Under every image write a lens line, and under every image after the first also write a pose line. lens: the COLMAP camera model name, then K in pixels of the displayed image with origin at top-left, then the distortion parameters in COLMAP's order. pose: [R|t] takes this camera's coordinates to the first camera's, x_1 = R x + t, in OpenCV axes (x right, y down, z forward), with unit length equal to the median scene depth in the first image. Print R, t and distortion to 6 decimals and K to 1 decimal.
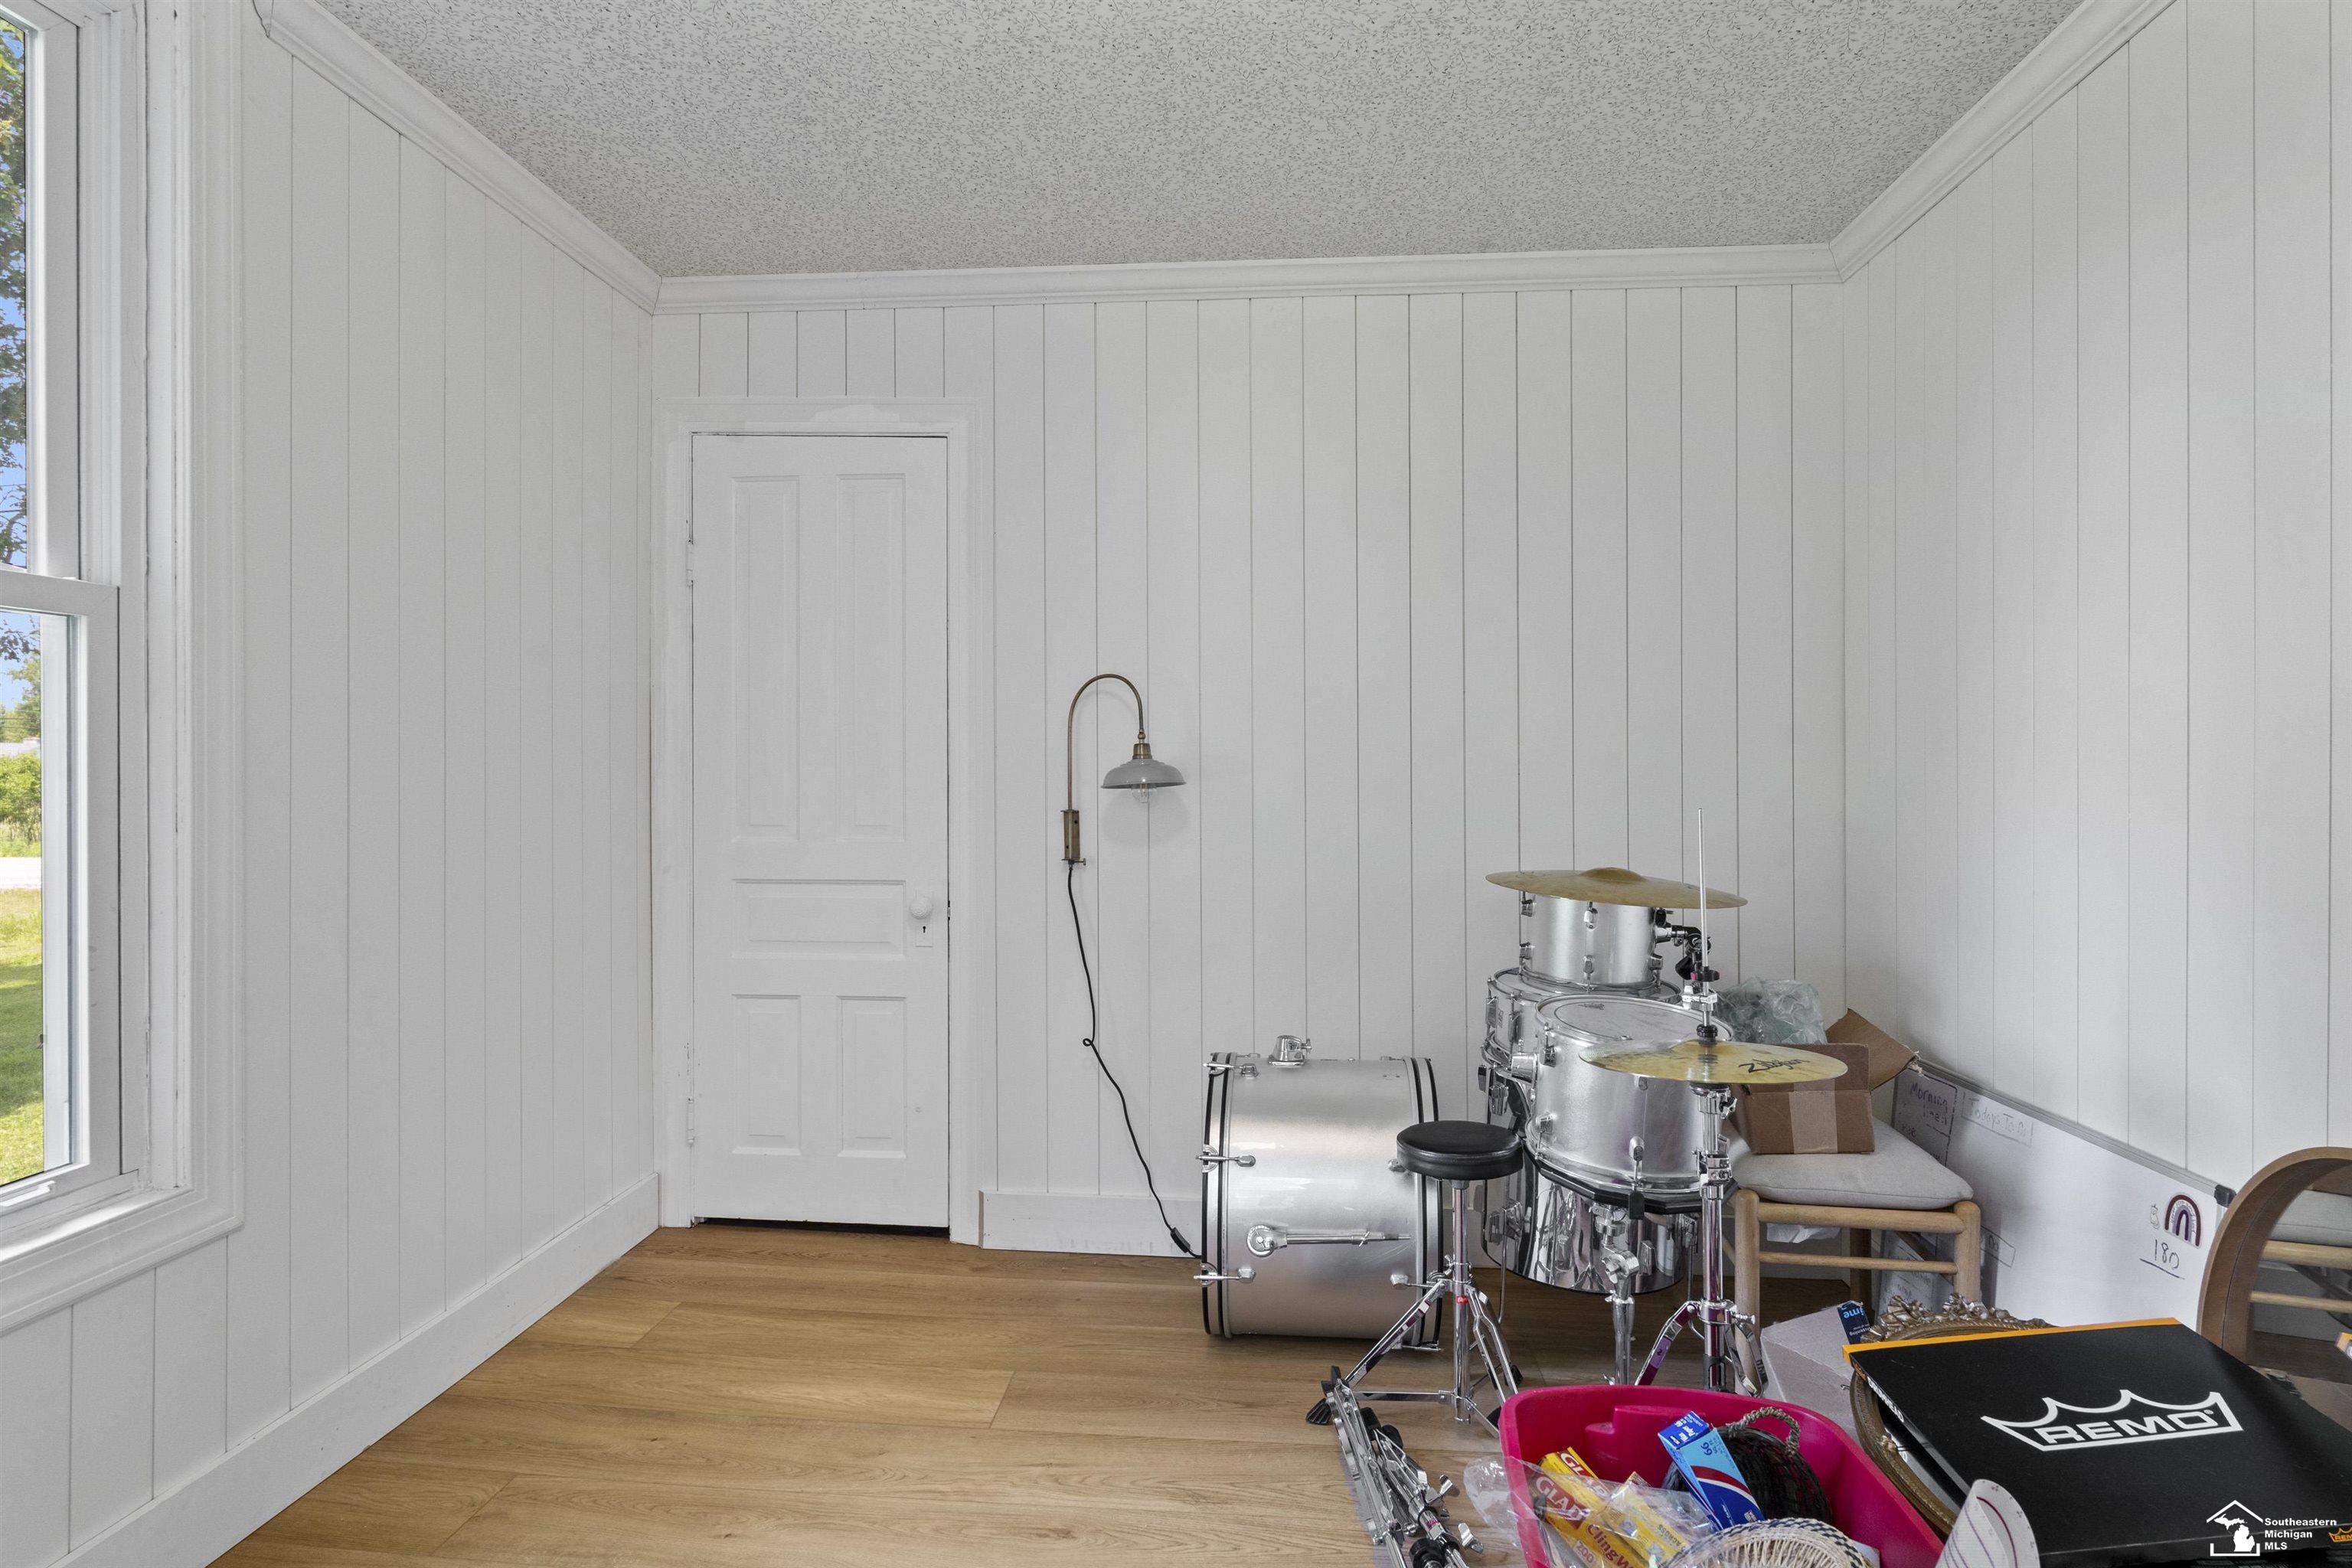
lens RADIAL K [[1295.0, 0, 1173.9], [0, 1295.0, 762.2], [0, 0, 1]] dist [-0.004040, 0.000834]
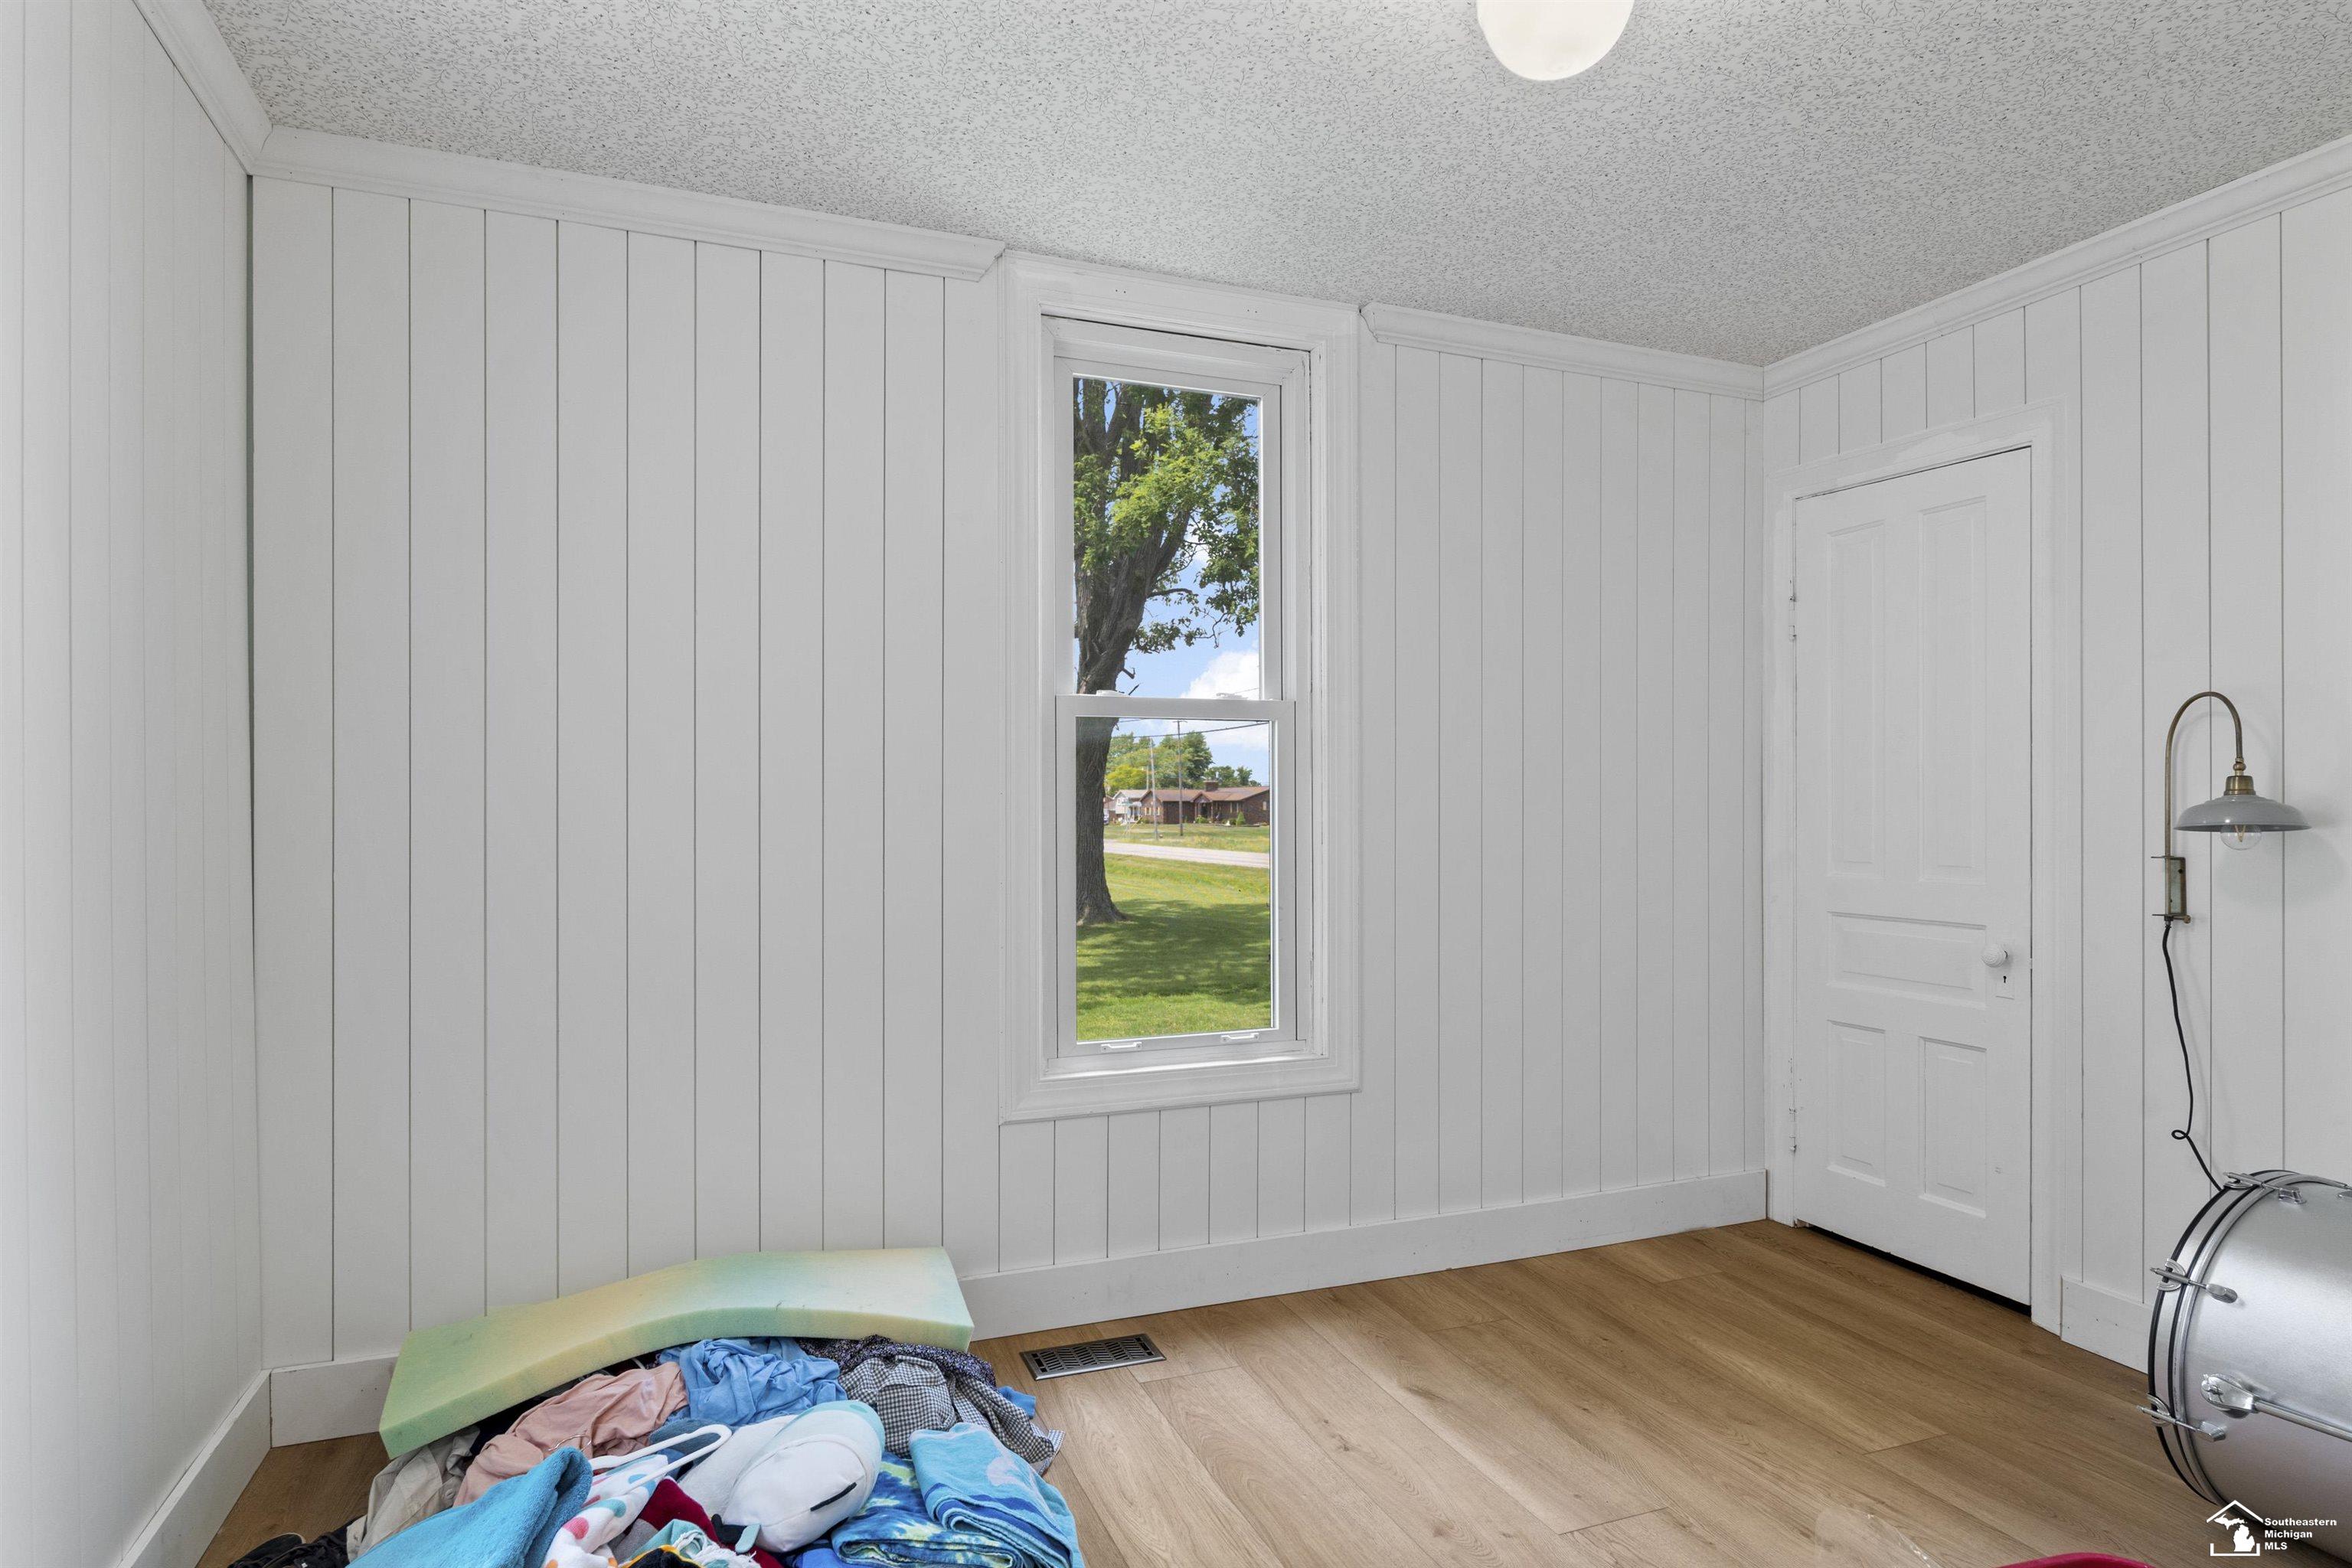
lens RADIAL K [[1315.8, 0, 1177.0], [0, 1315.8, 808.2], [0, 0, 1]] dist [0.000427, 0.000681]
pose [[0.439862, 0.000522, -0.898065, 0.420524], [0.001929, 0.999997, 0.001526, 0.003232], [0.898063, -0.002404, 0.439860, 0.047695]]
